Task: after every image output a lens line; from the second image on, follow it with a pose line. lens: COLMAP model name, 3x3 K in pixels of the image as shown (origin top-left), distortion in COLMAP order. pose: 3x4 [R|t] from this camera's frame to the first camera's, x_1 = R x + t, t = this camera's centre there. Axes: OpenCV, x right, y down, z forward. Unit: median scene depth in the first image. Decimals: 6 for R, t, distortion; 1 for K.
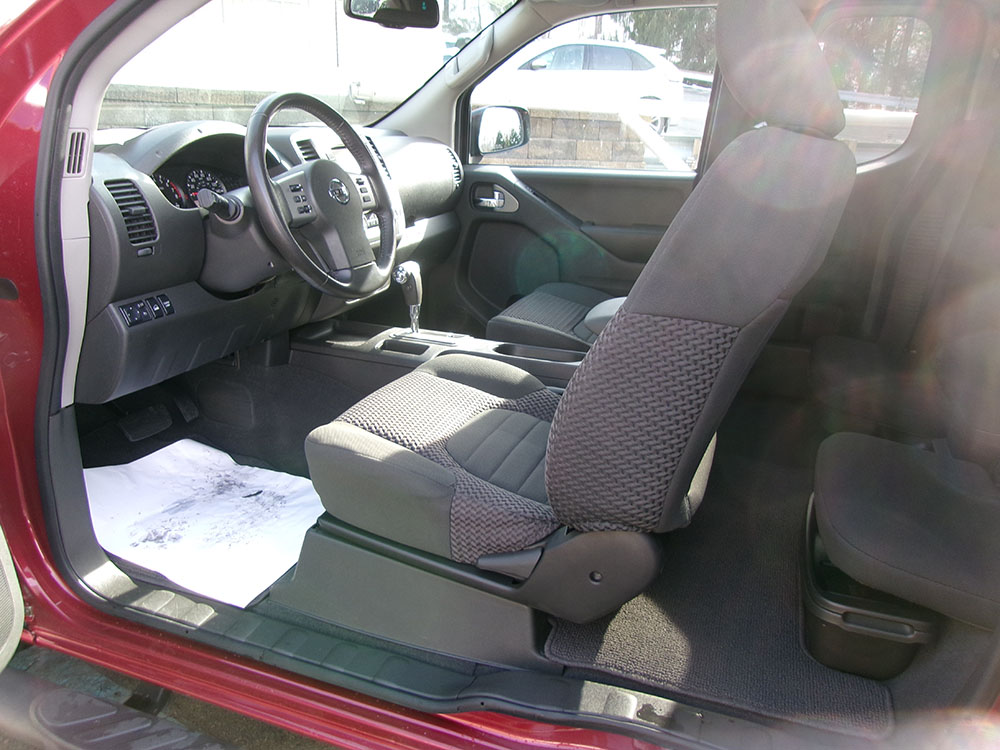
lens RADIAL K [[776.1, 0, 497.1], [0, 776.1, 376.0], [0, 0, 1]] dist [-0.030472, 0.062853]
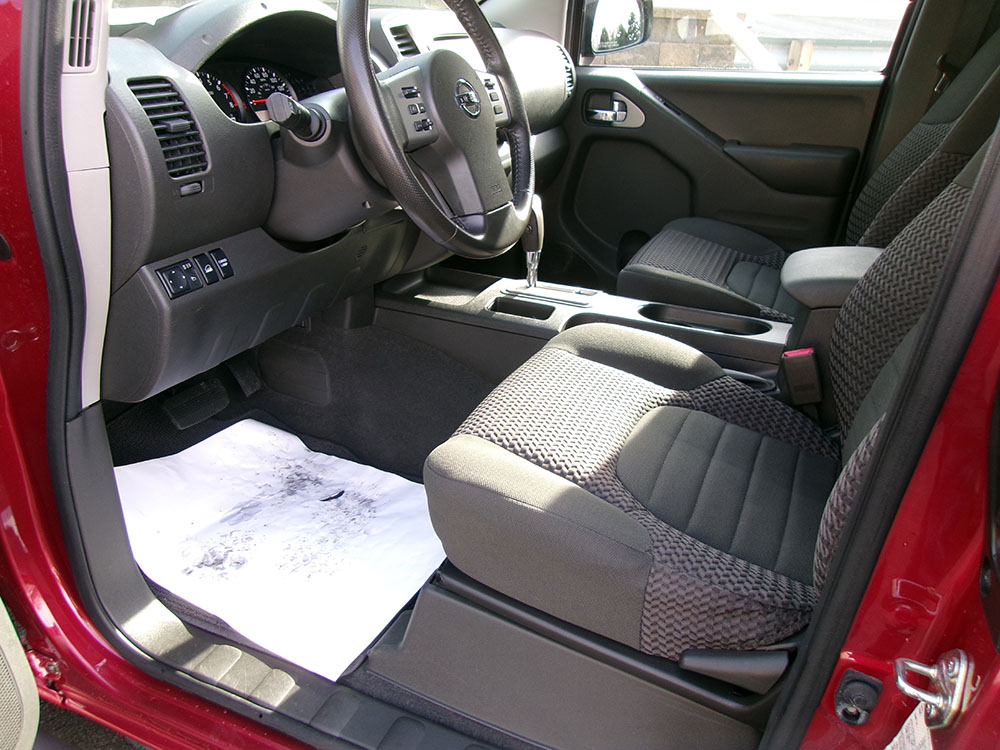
lens RADIAL K [[776.1, 0, 497.1], [0, 776.1, 376.0], [0, 0, 1]] dist [-0.030472, 0.062853]
pose [[0.998408, 0.021532, -0.052134, -0.126407], [-0.015896, 0.994217, 0.106209, -0.062603], [0.054119, -0.105212, 0.992976, 0.275821]]
